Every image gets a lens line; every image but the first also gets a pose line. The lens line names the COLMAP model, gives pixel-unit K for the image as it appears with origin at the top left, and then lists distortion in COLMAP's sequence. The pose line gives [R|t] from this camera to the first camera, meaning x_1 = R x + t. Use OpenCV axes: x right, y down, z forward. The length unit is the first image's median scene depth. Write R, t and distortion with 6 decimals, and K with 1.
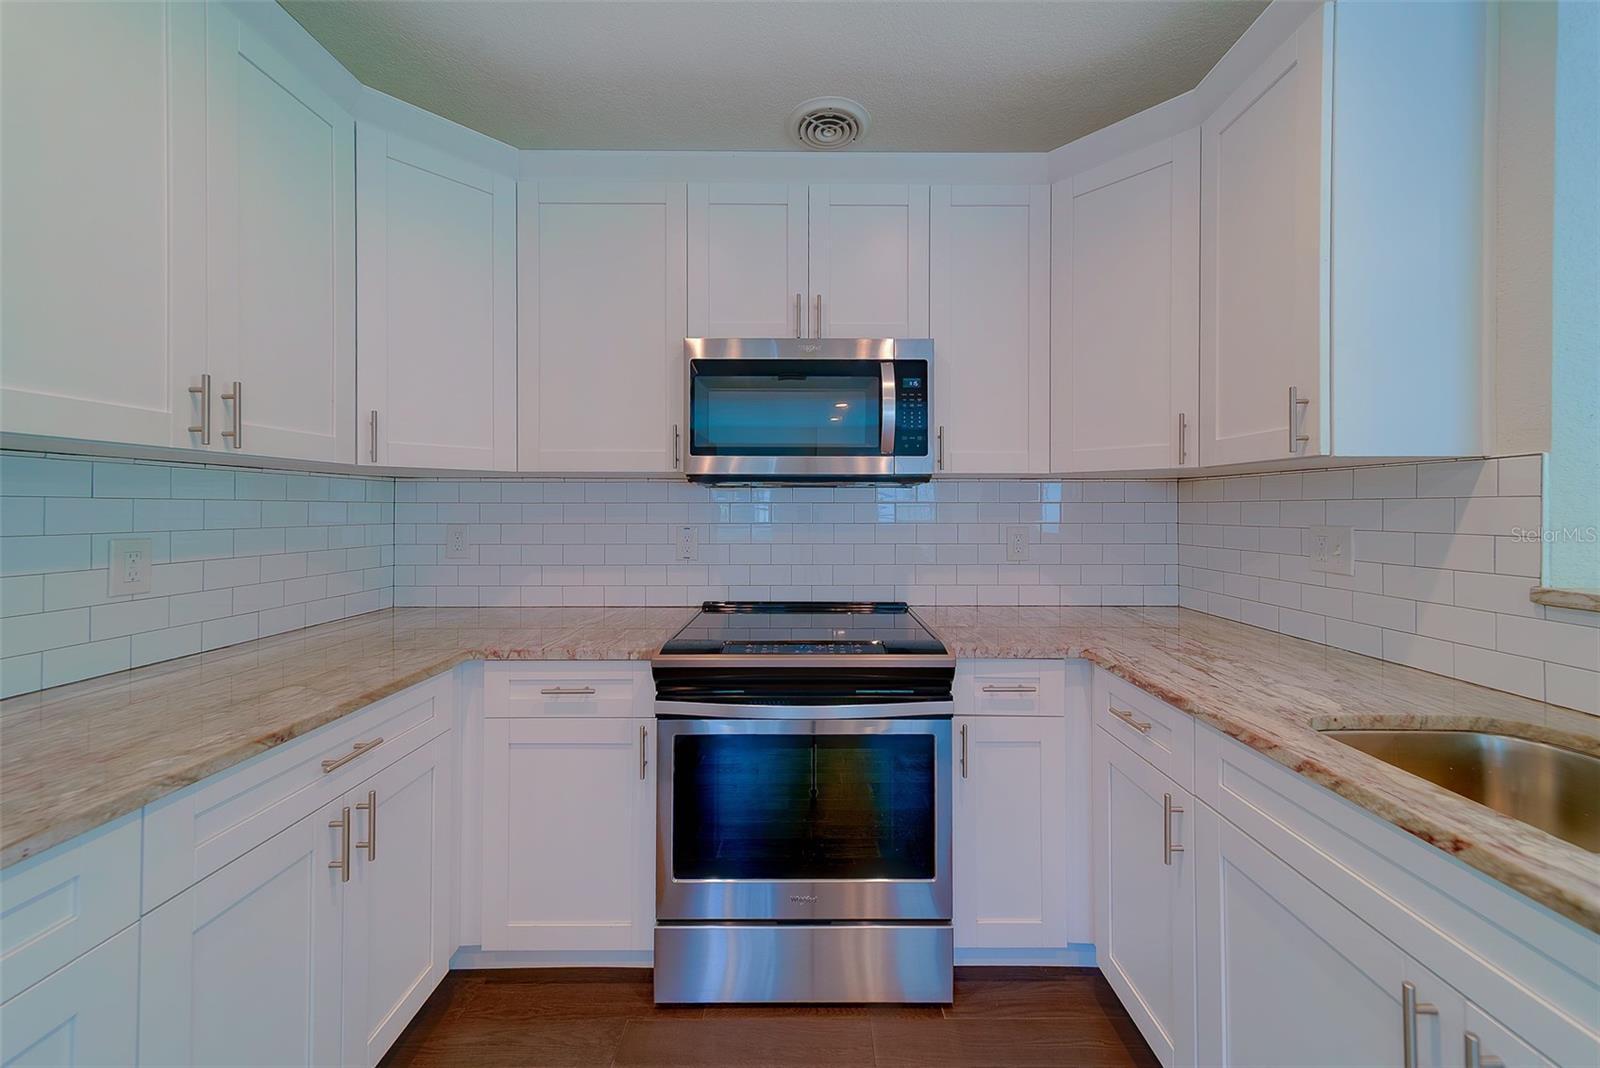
lens RADIAL K [[587.6, 0, 805.9], [0, 587.6, 506.1], [0, 0, 1]] dist [0.010518, -0.000572]
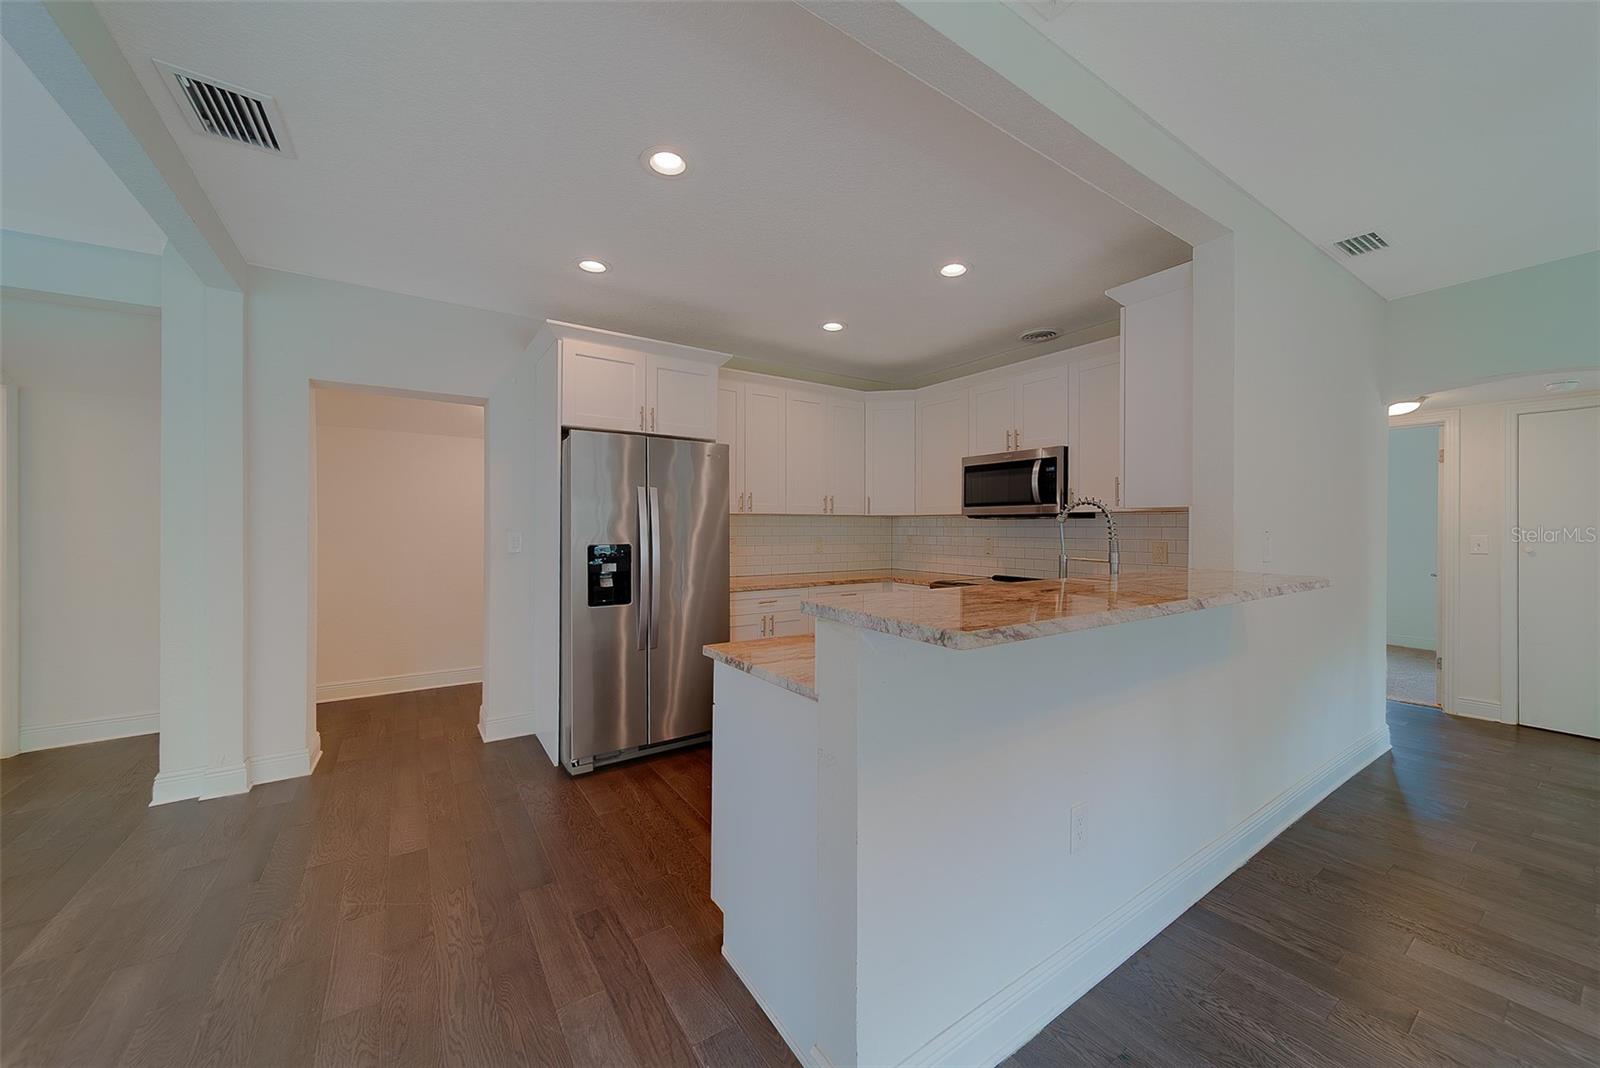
lens RADIAL K [[587.6, 0, 796.1], [0, 587.6, 529.2], [0, 0, 1]] dist [0.010518, -0.000572]
pose [[0.550016, 0.003771, -0.835145, 1.629708], [0.003714, 0.999969, 0.006961, -0.018974], [0.835146, -0.006930, 0.549985, -0.999451]]
